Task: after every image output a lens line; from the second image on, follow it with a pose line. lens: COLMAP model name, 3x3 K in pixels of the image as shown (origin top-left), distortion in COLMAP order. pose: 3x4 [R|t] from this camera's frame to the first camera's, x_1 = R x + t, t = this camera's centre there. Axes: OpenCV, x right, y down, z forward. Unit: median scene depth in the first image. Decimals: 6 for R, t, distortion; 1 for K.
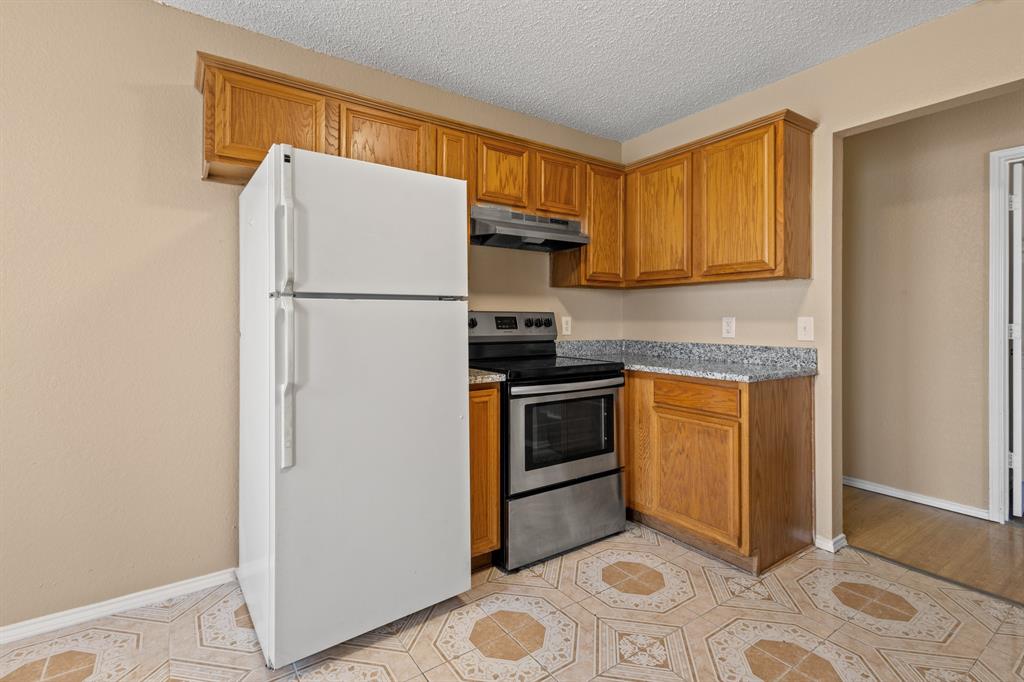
lens RADIAL K [[485.3, 0, 512.6], [0, 485.3, 311.1], [0, 0, 1]] dist [0.006193, 0.000060]
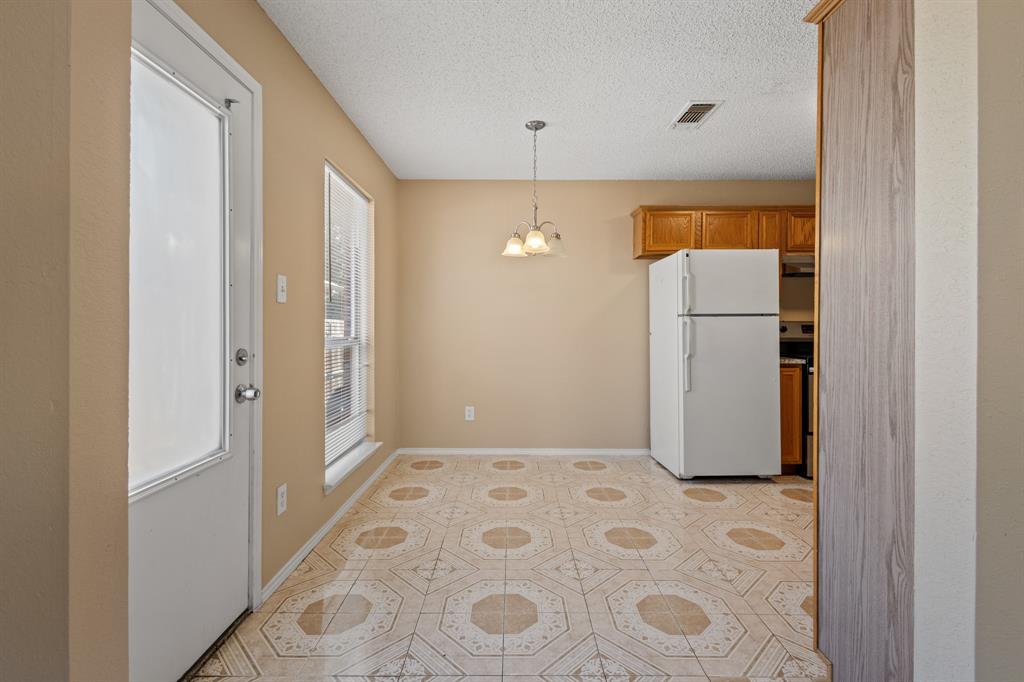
lens RADIAL K [[473.8, 0, 510.5], [0, 473.8, 327.7], [0, 0, 1]] dist [0.019301, -0.000027]
pose [[0.821502, 0.005410, -0.570180, 0.080794], [0.005501, 0.999833, 0.017413, -0.012561], [0.570179, -0.017442, 0.821335, -0.850721]]
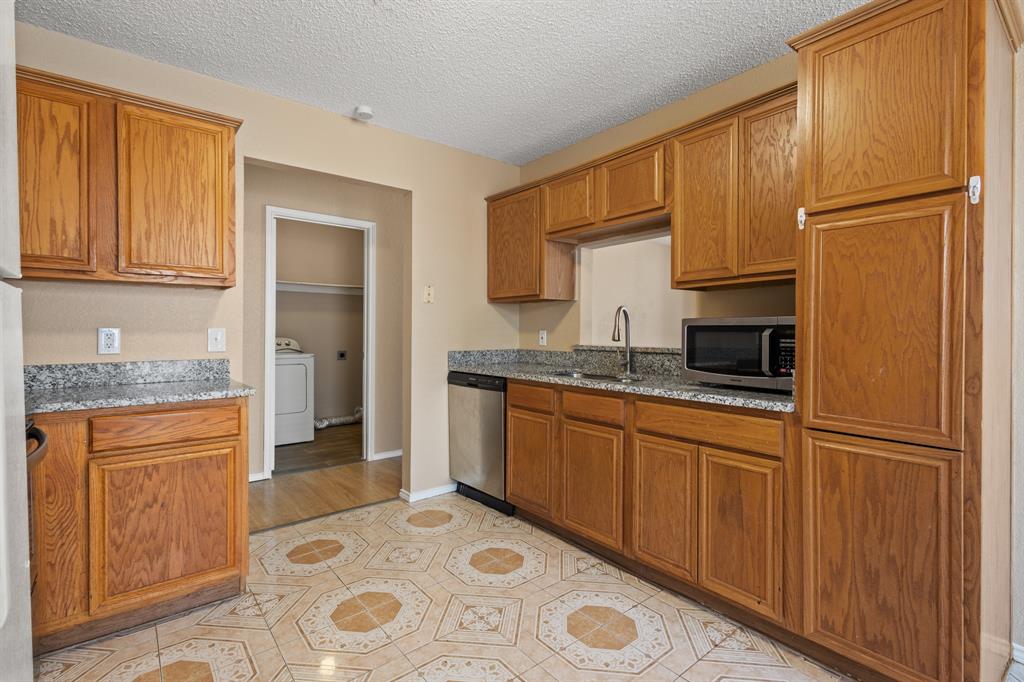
lens RADIAL K [[477.3, 0, 507.0], [0, 477.3, 333.7], [0, 0, 1]] dist [0.017516, -0.000392]
pose [[-0.074264, -0.008843, 0.997199, -0.455032], [-0.016263, 0.999838, 0.007656, 0.006972], [-0.997106, -0.015649, -0.074396, 0.508525]]
